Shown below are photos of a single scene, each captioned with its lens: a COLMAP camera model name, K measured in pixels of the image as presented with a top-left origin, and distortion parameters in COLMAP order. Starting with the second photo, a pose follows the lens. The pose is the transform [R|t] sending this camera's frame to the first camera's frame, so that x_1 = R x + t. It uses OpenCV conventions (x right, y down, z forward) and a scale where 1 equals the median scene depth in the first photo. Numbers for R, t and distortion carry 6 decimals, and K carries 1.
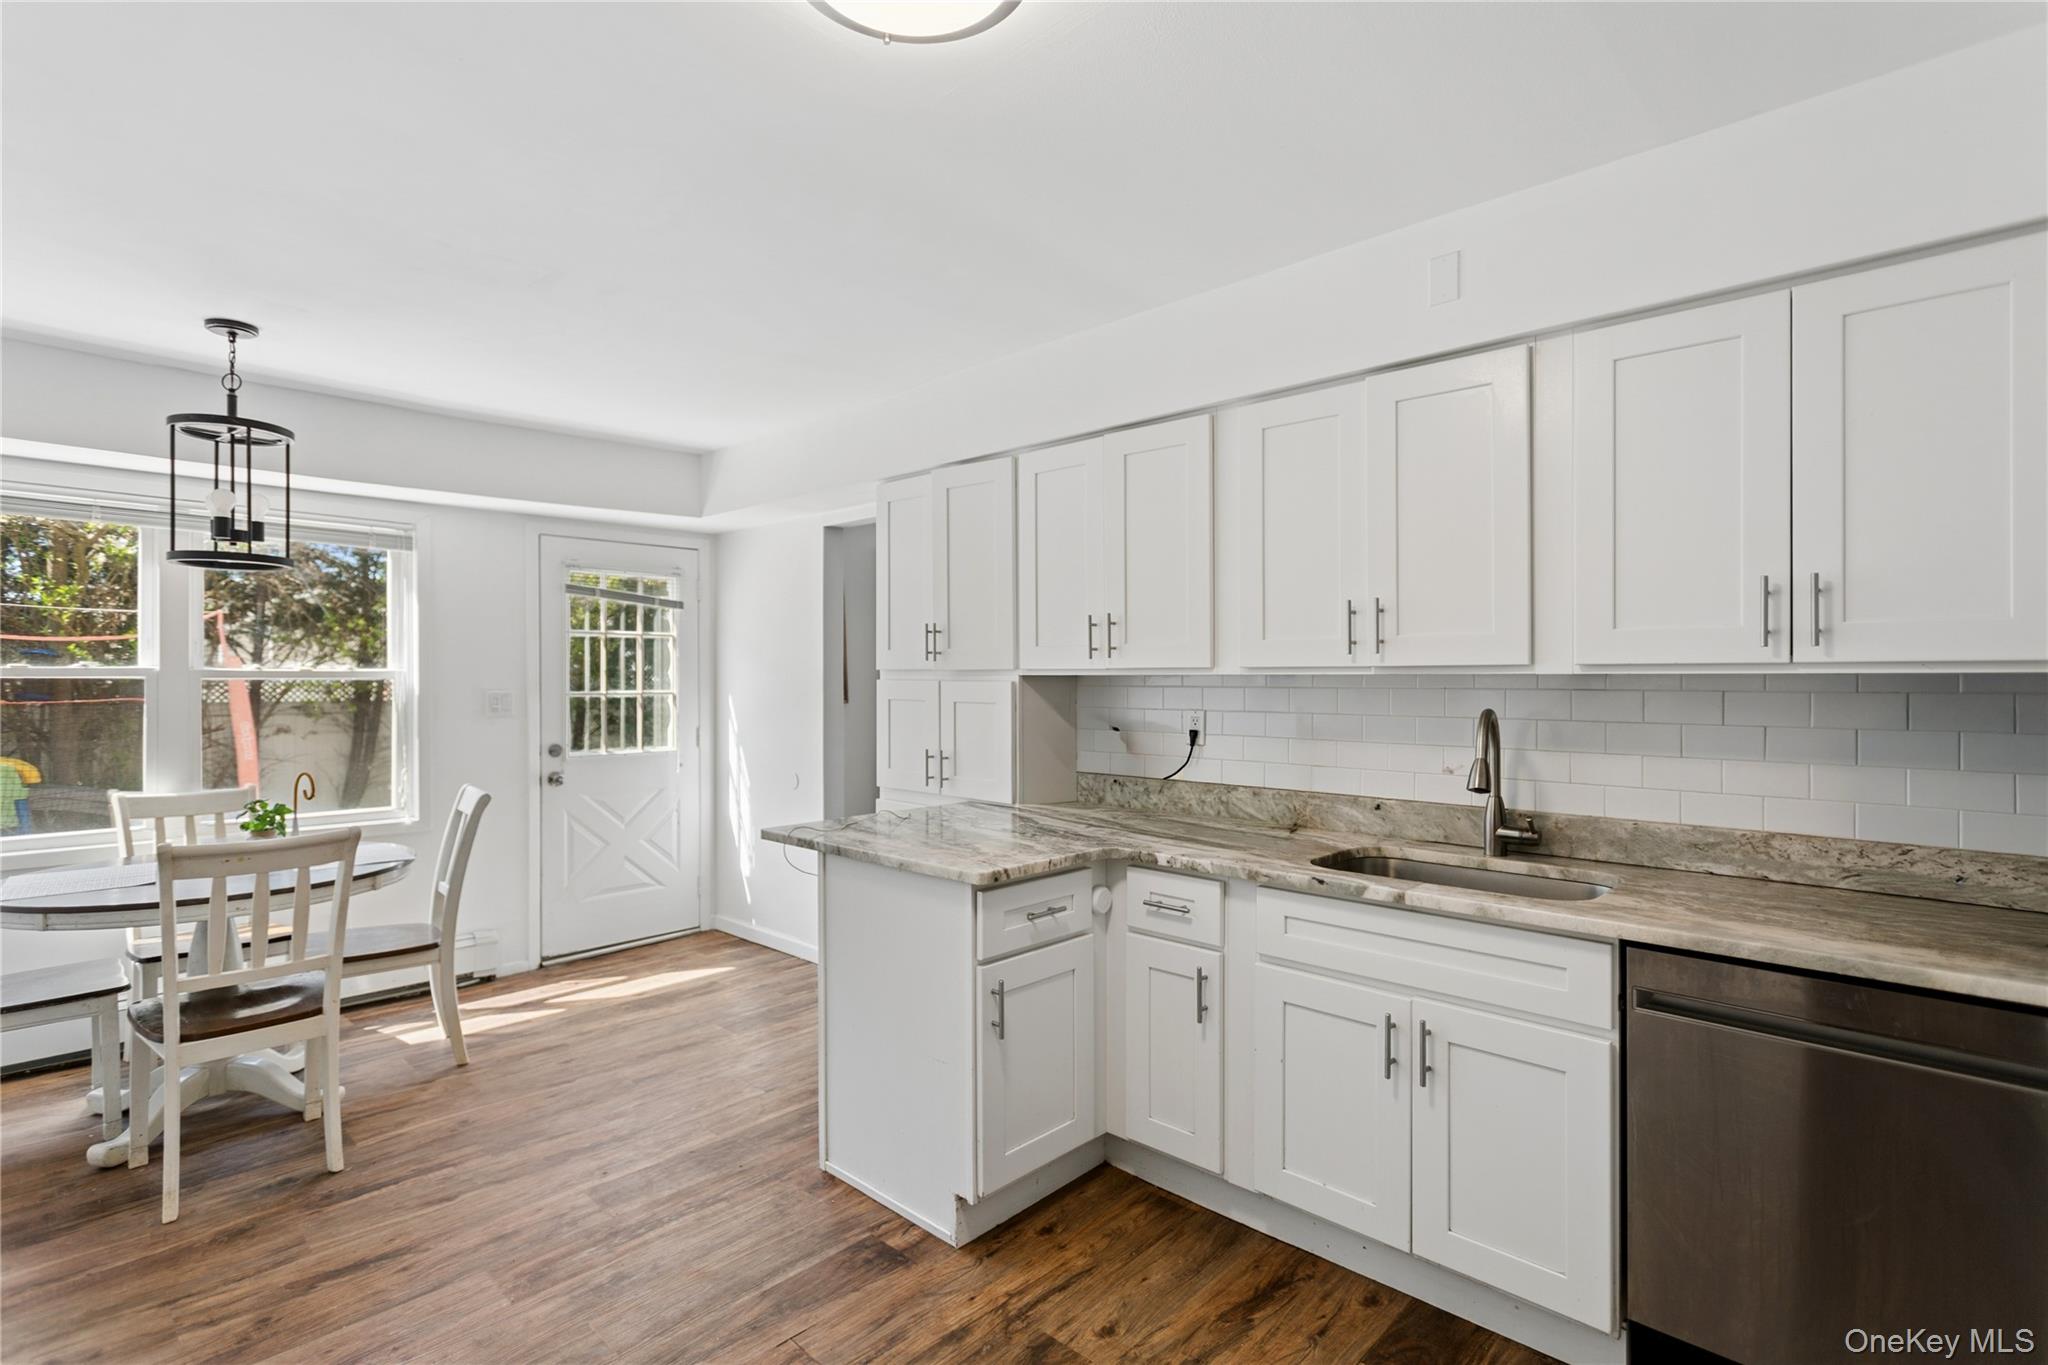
lens RADIAL K [[986.3, 0, 1024.0], [0, 986.3, 682.5], [0, 0, 1]] dist [-0.000702, 0.000286]
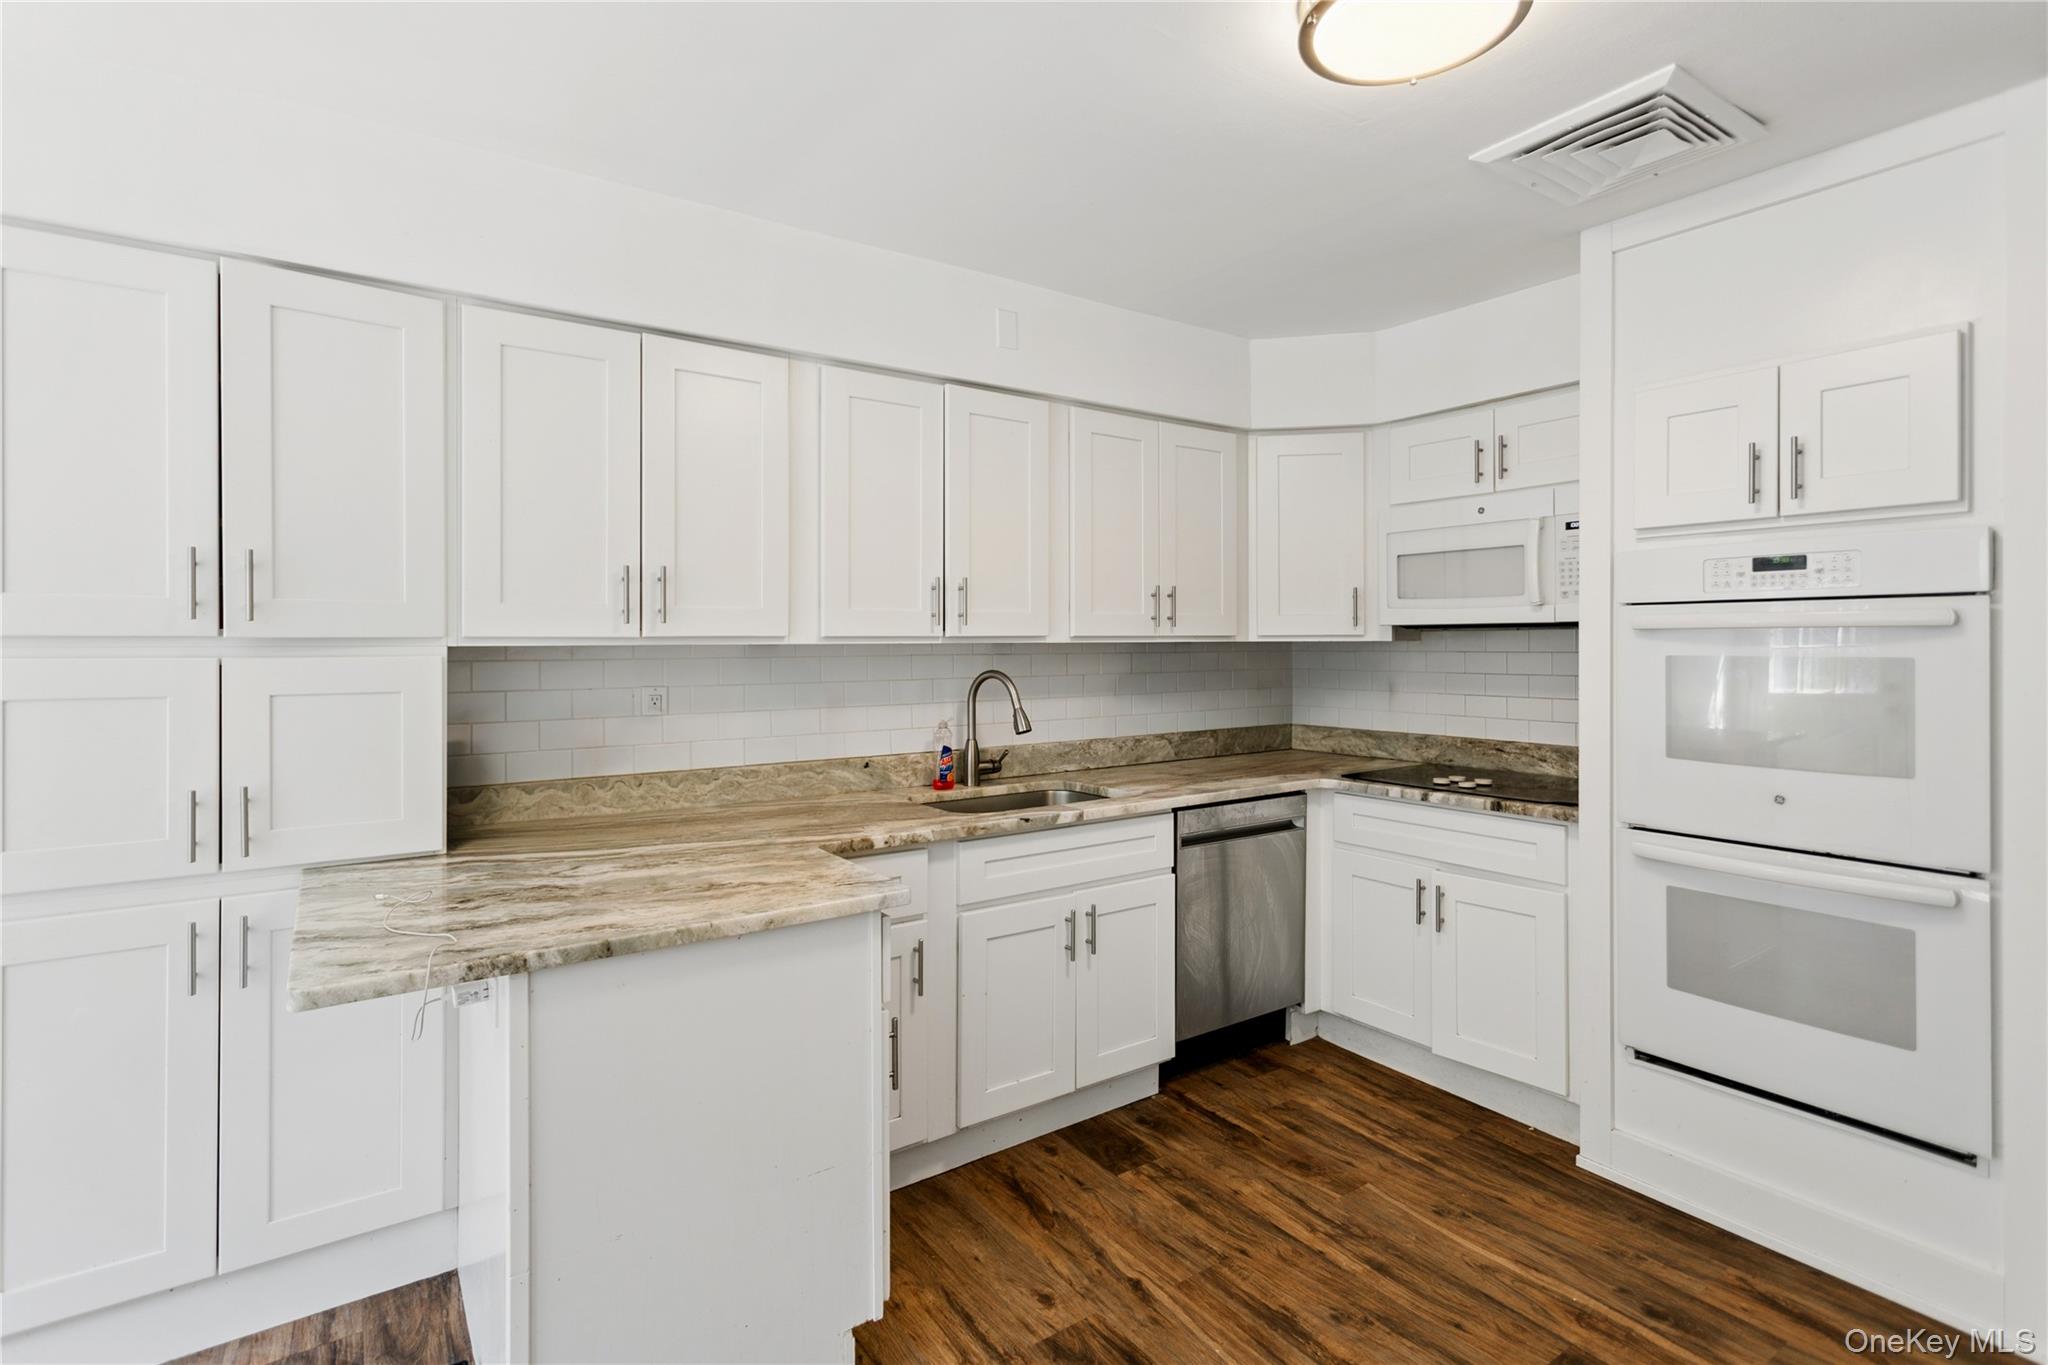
lens RADIAL K [[968.8, 0, 1023.1], [0, 968.8, 639.2], [0, 0, 1]] dist [-0.022227, -0.000202]
pose [[0.195028, 0.005765, 0.980781, -0.813973], [0.010656, 0.999911, -0.007996, -0.003280], [-0.980740, 0.012010, 0.194949, 0.766276]]
